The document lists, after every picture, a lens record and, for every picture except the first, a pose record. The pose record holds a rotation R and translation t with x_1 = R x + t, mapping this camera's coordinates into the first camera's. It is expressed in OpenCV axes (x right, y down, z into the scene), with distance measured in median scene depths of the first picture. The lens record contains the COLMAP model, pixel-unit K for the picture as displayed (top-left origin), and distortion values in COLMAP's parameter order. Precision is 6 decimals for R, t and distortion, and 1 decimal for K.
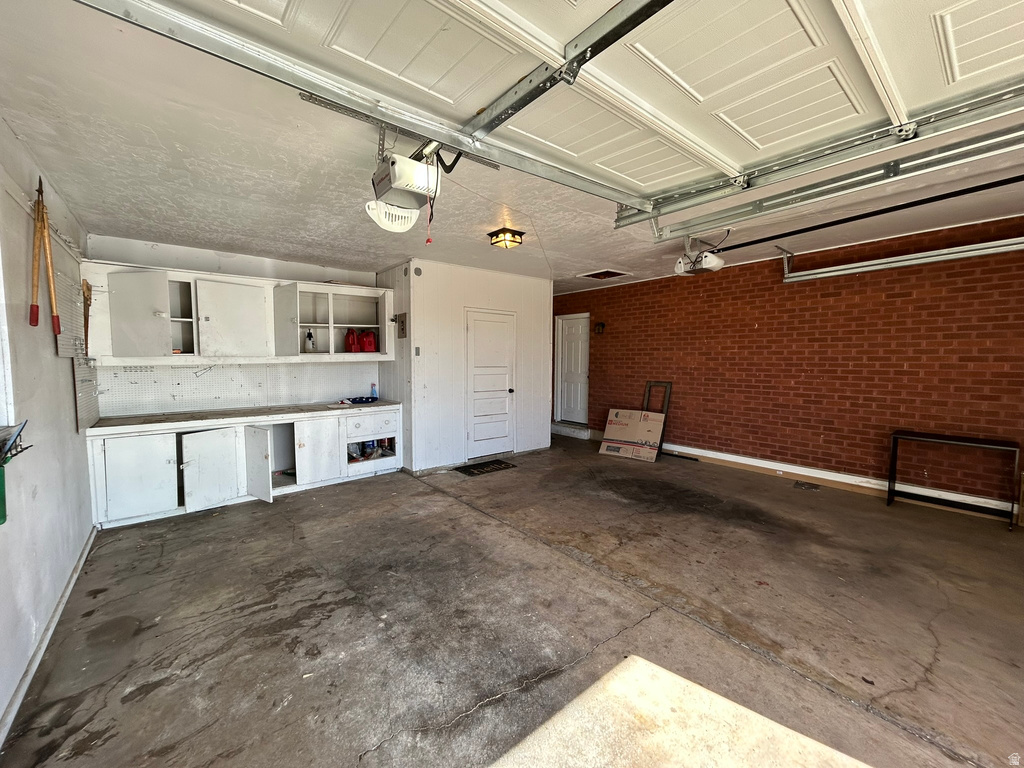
lens RADIAL K [[409.9, 0, 513.9], [0, 409.9, 384.6], [0, 0, 1]] dist [-0.001029, -0.000558]
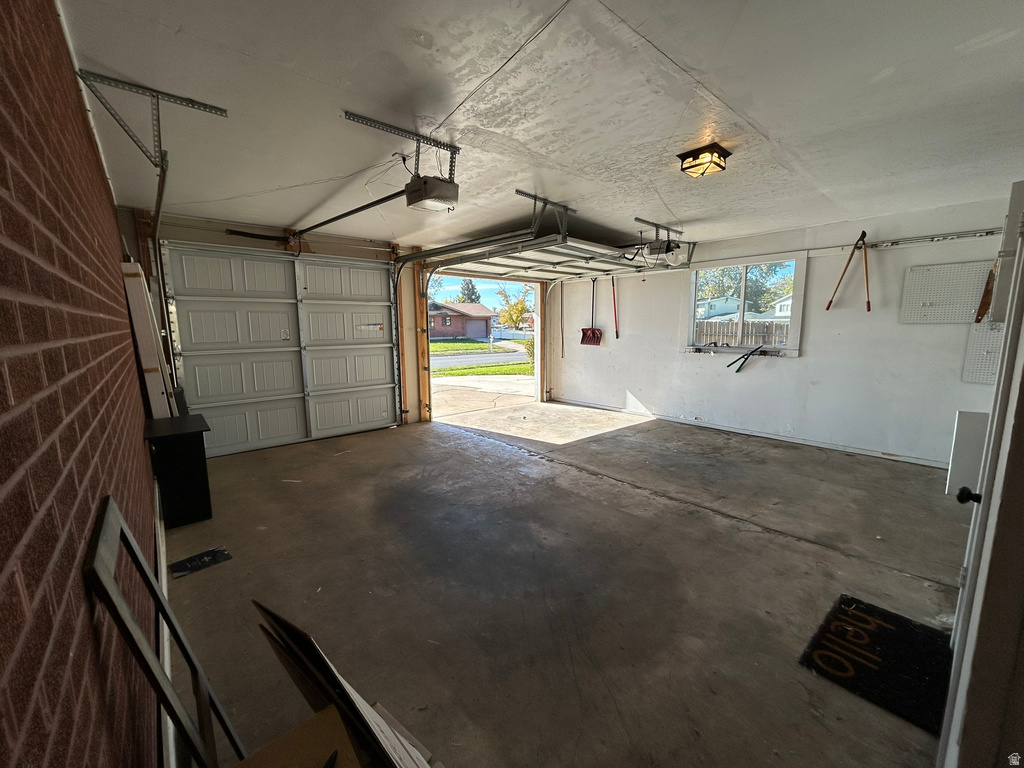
lens RADIAL K [[409.9, 0, 510.0], [0, 409.9, 385.7], [0, 0, 1]] dist [-0.001029, -0.000558]
pose [[-0.999618, 0.014414, -0.023577, 0.502339], [0.009011, 0.976576, 0.214983, -0.188701], [0.026124, 0.214688, -0.976333, 2.581369]]
